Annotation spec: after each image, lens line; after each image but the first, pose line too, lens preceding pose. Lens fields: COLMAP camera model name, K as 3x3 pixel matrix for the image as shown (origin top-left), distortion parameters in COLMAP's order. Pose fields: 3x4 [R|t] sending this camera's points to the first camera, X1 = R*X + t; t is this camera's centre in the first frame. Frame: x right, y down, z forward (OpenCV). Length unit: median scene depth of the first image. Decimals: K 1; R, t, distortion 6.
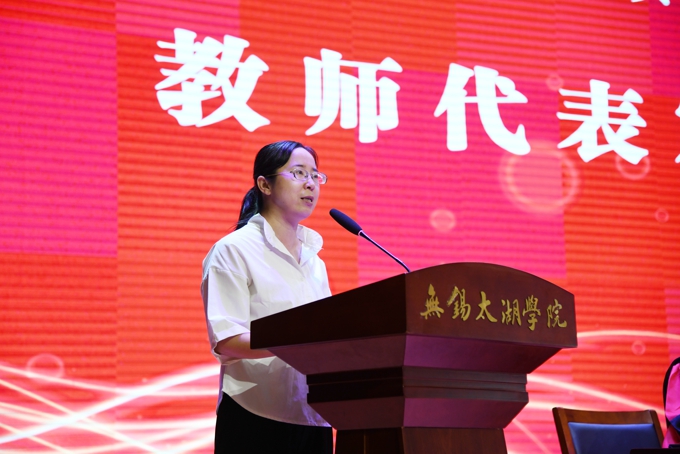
lens RADIAL K [[1492.1, 0, 340.2], [0, 1492.1, 227.3], [0, 0, 1]] dist [0.481074, 0.000000]
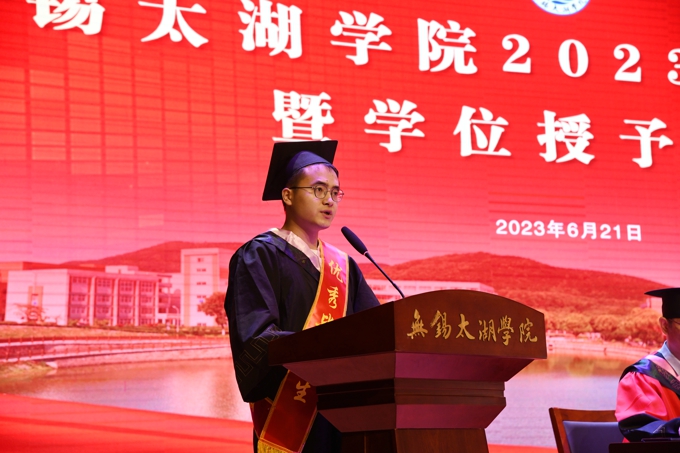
lens RADIAL K [[1628.3, 0, 340.1], [0, 1628.3, 225.6], [0, 0, 1]] dist [0.510191, 0.000000]
pose [[0.999465, -0.014512, -0.029323, 0.037075], [0.014886, 0.999810, 0.012572, -0.043773], [0.029135, -0.013002, 0.999491, -0.288034]]
